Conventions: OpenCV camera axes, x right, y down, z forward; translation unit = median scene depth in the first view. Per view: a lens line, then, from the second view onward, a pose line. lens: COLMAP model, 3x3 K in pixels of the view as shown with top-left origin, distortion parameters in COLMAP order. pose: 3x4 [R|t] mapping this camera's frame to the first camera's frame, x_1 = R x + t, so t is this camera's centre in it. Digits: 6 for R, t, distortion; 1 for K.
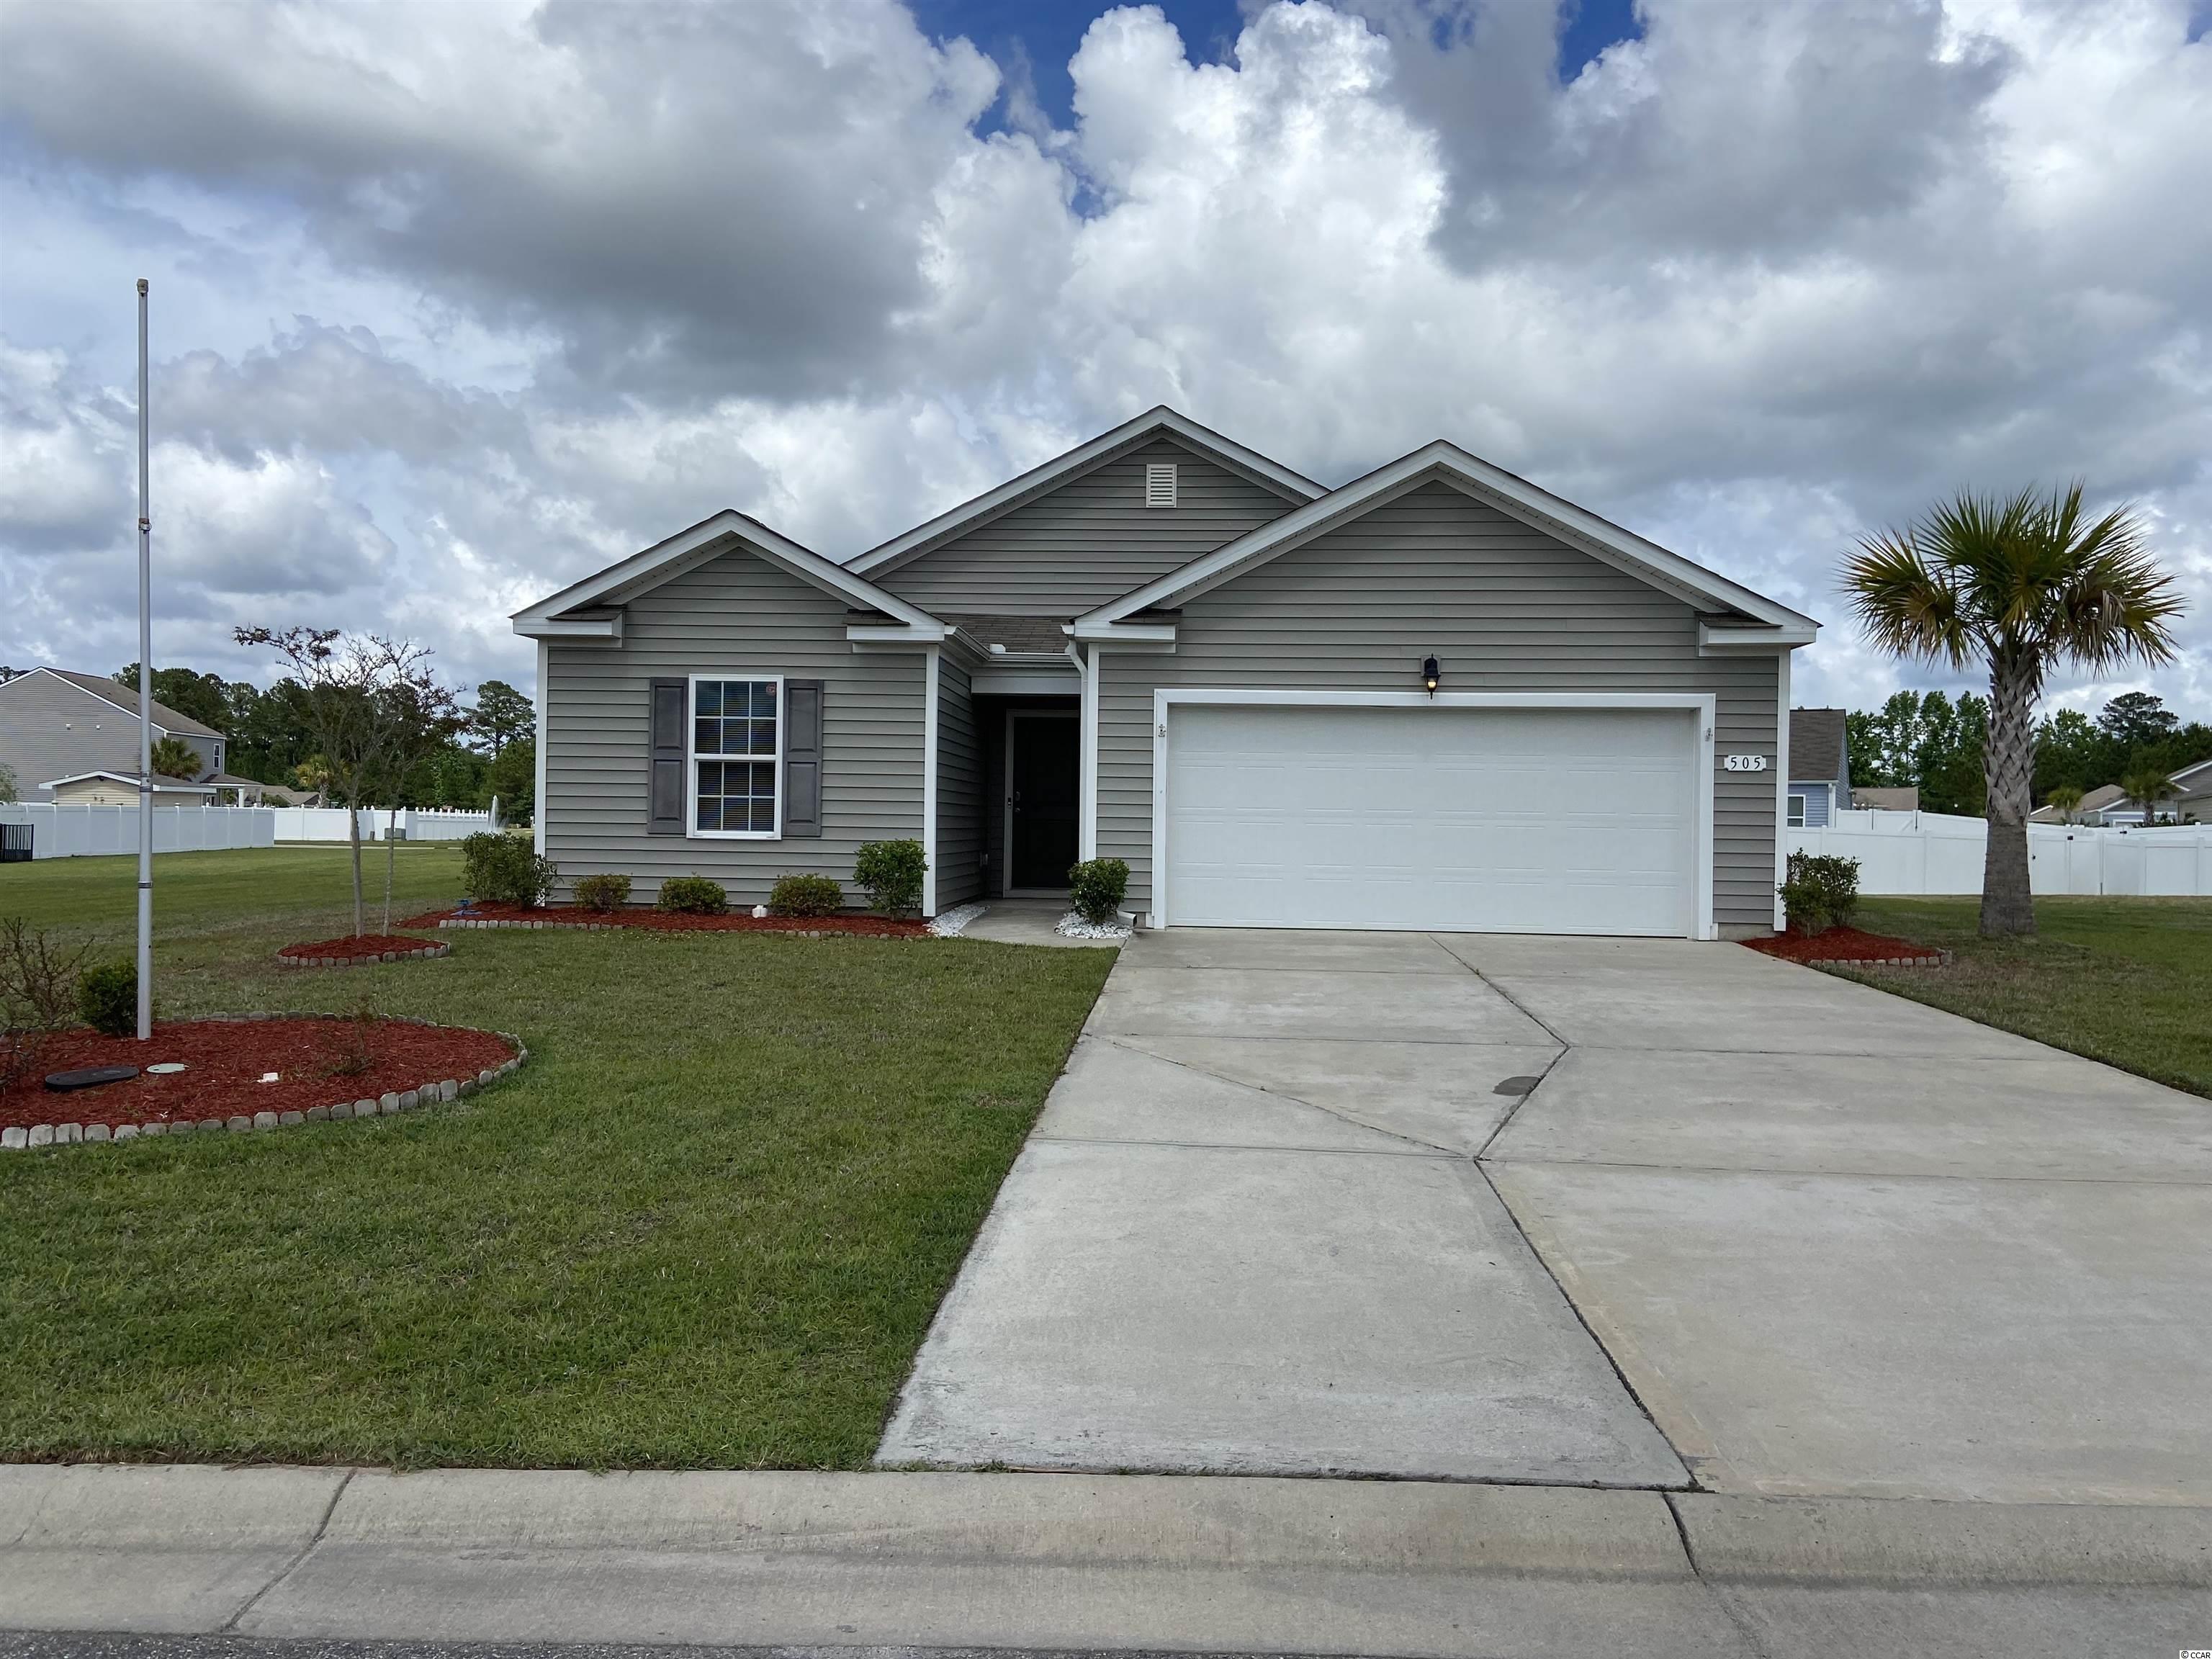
lens RADIAL K [[1648.7, 0, 1093.8], [0, 1648.7, 834.4], [0, 0, 1]] dist [0.066240, -0.039434]
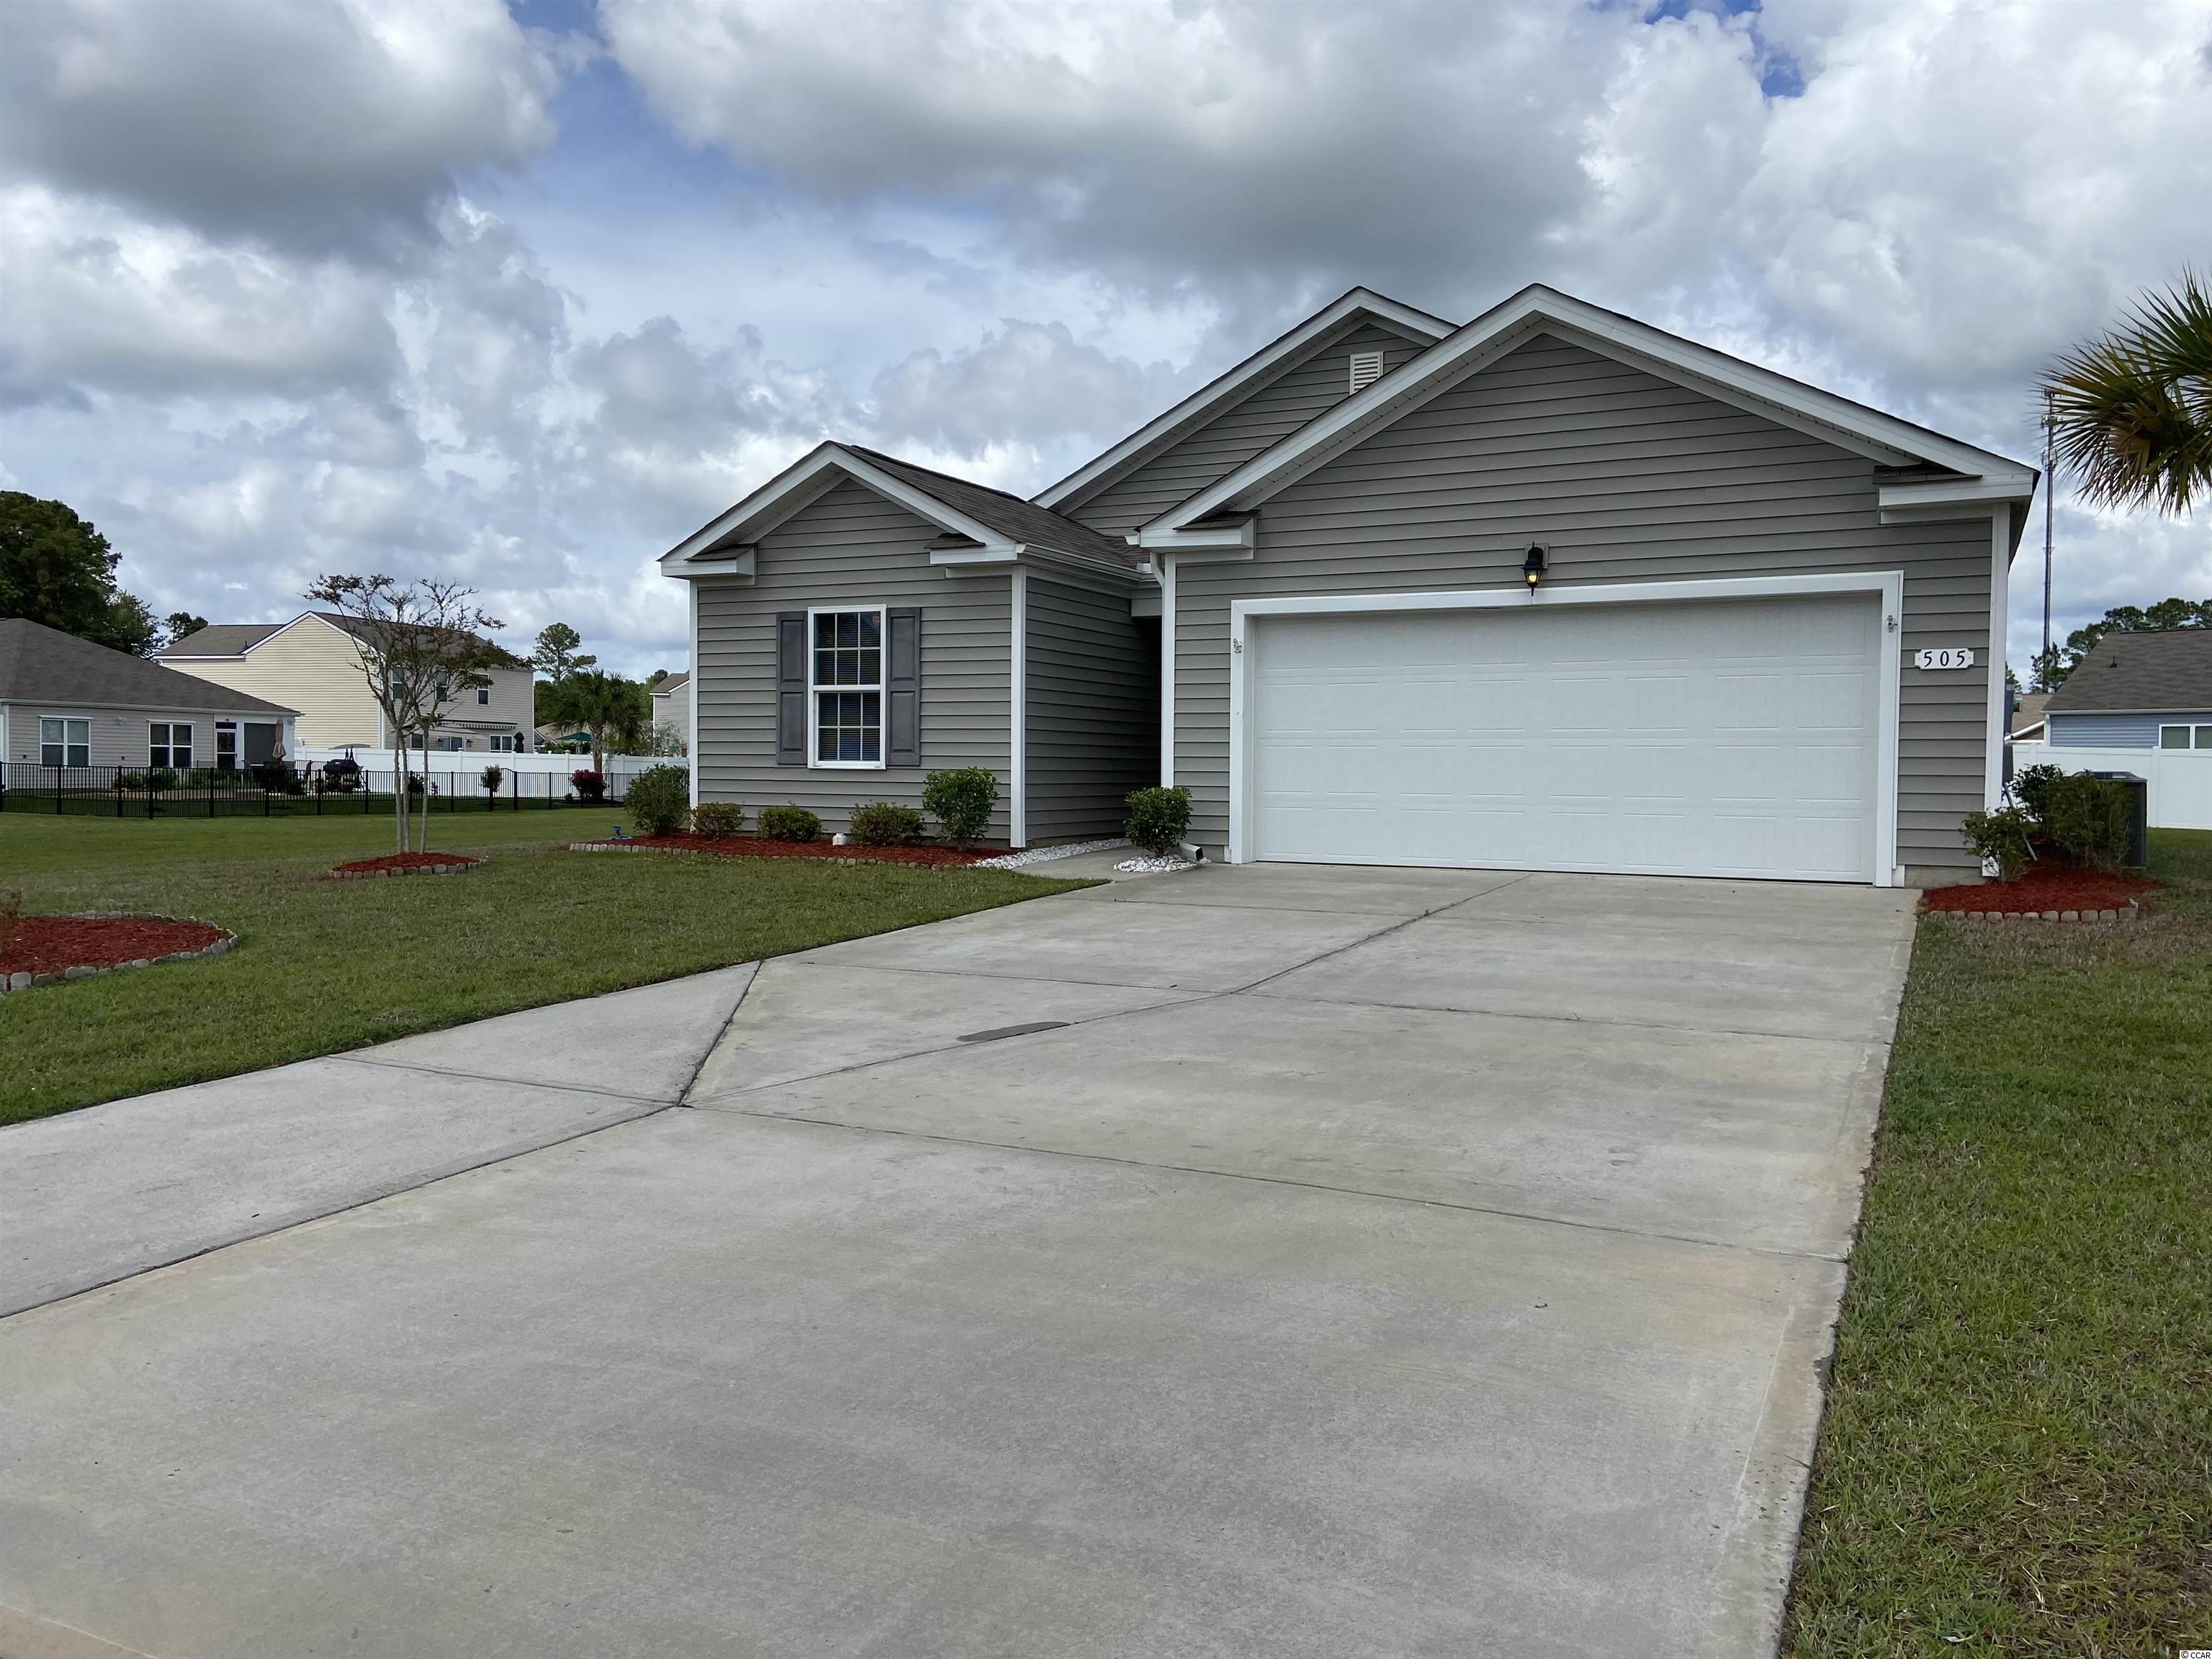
lens RADIAL K [[1648.7, 0, 1094.8], [0, 1648.7, 831.4], [0, 0, 1]] dist [0.066240, -0.039434]
pose [[0.921296, 0.007570, -0.388789, 0.318273], [0.003663, 0.999597, 0.028144, 0.013241], [0.388845, -0.027353, 0.920897, 0.126097]]
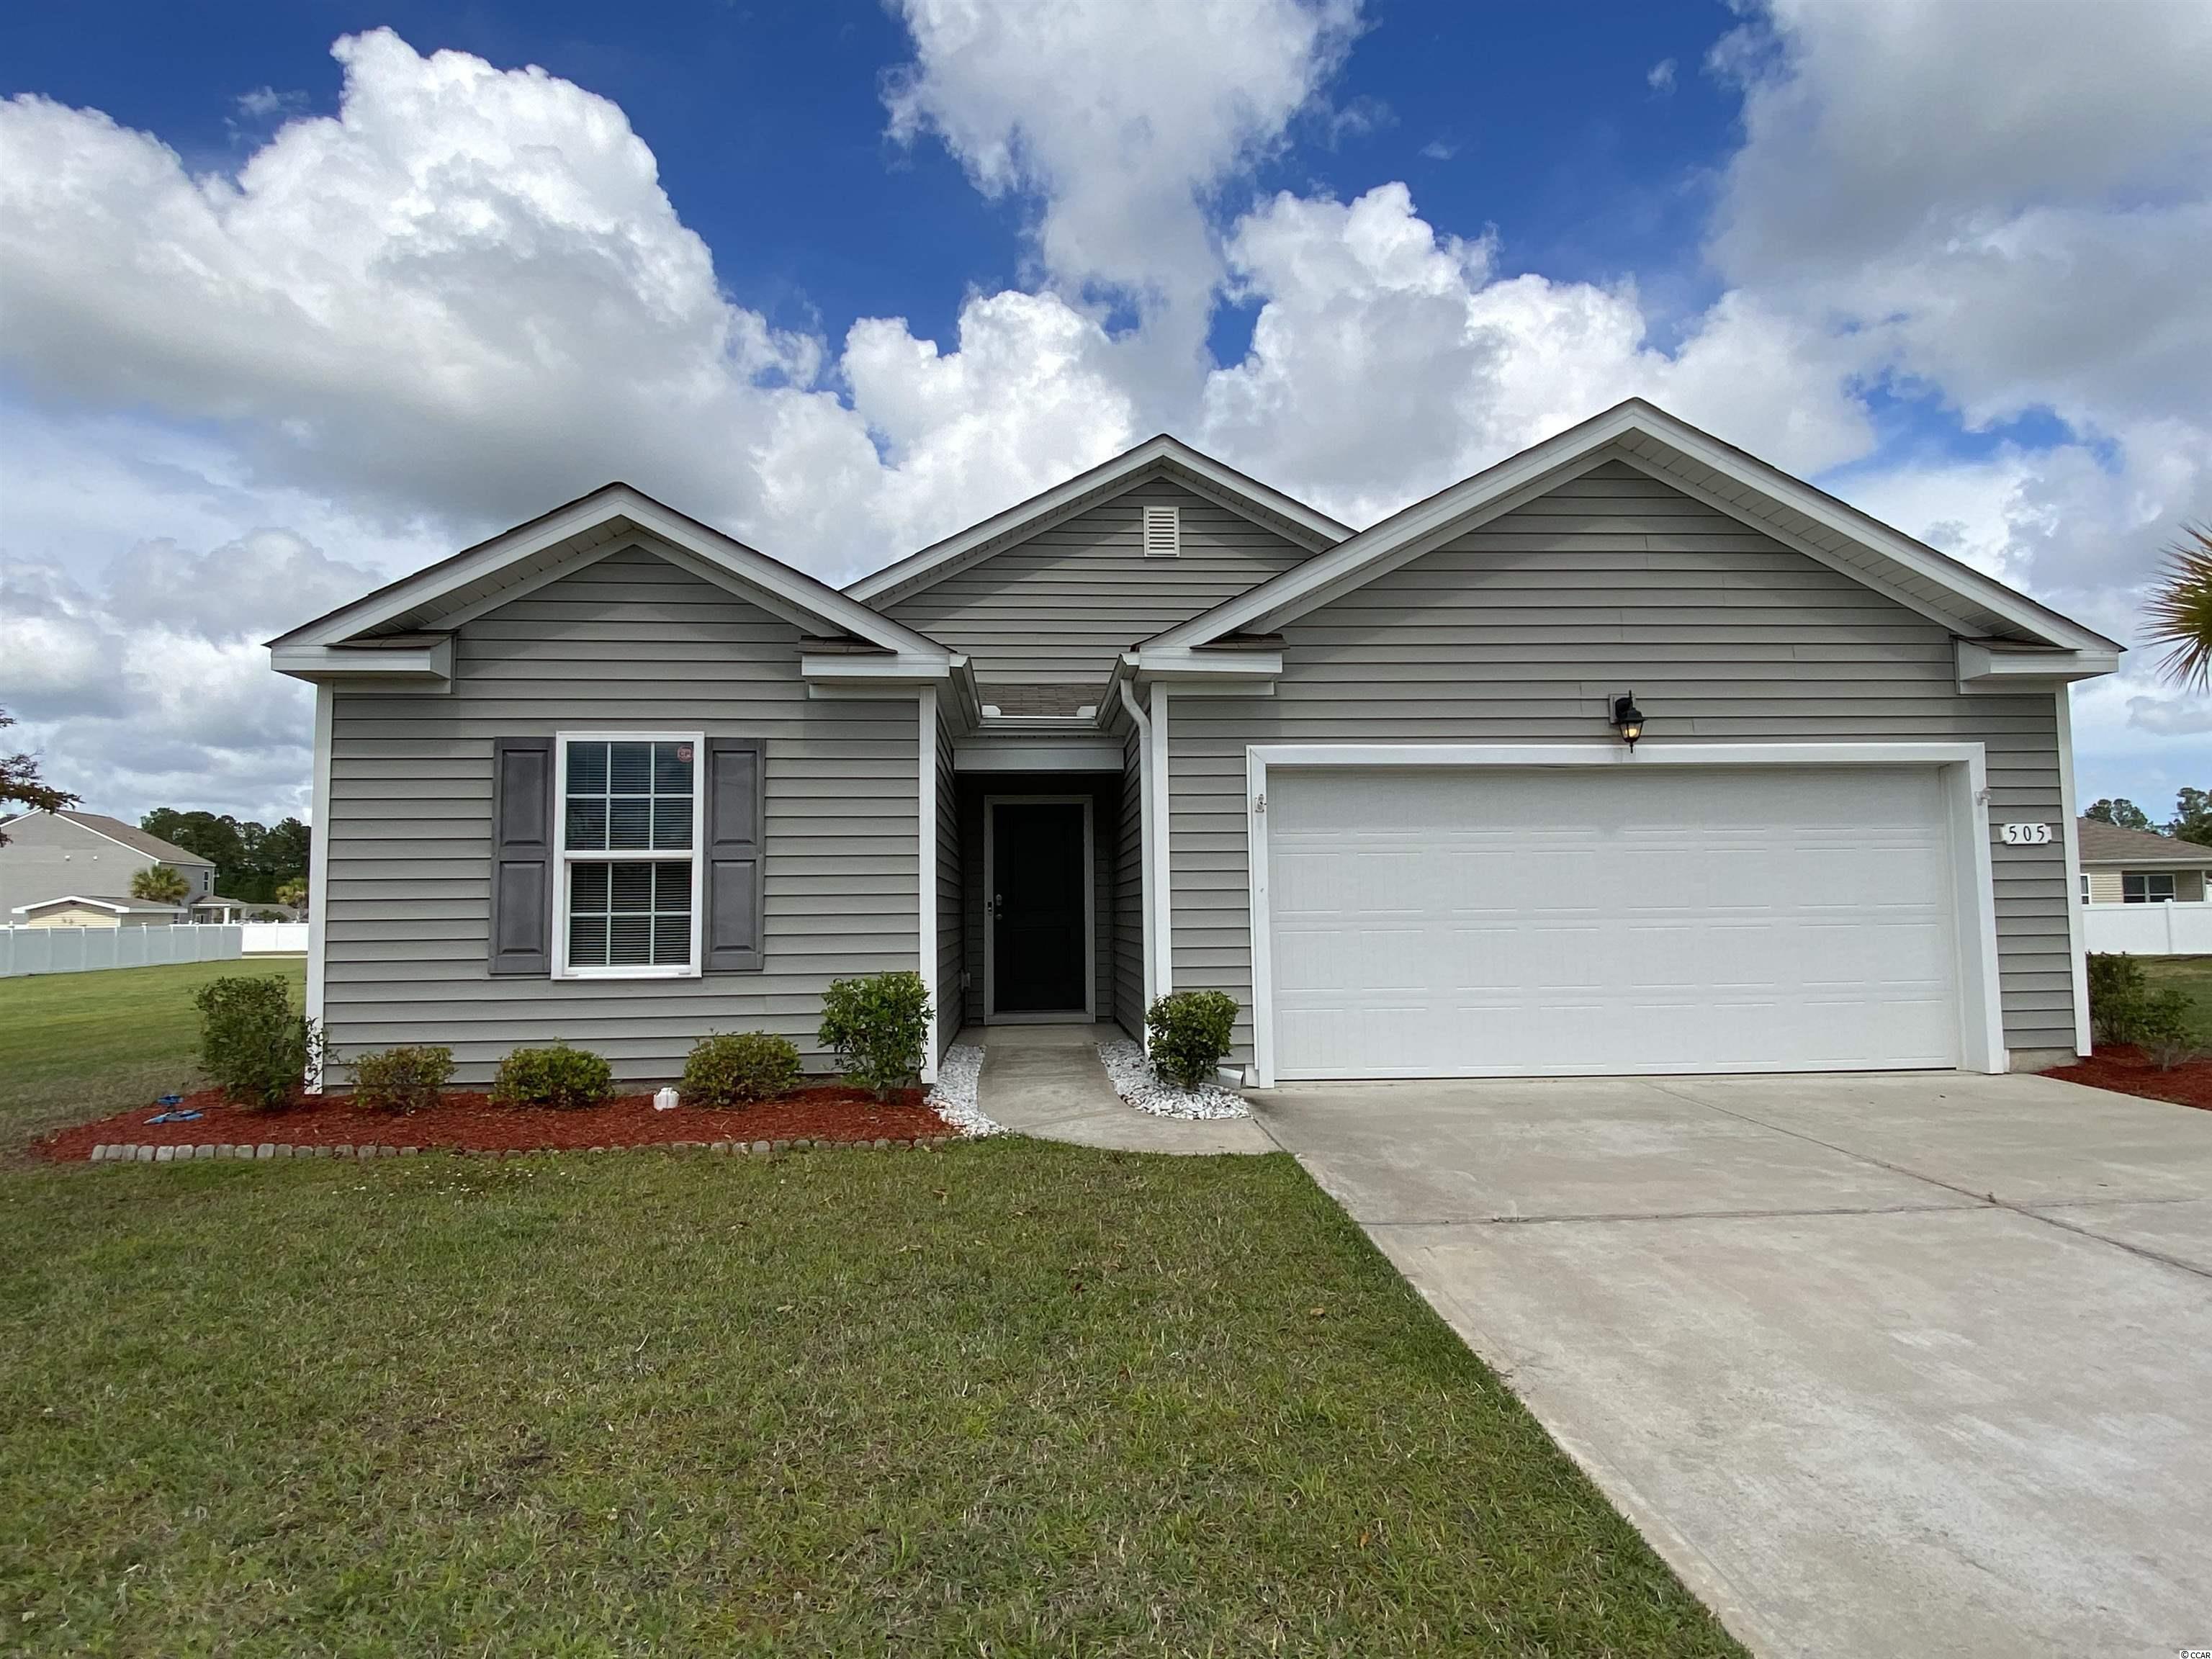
lens RADIAL K [[1205.2, 0, 1111.1], [0, 1205.2, 834.7], [0, 0, 1]] dist [0.022383, -0.004954]
pose [[0.989617, -0.018753, 0.142504, -0.094335], [0.028737, 0.997249, -0.068330, -0.015939], [-0.140831, 0.071716, 0.987433, 0.493233]]
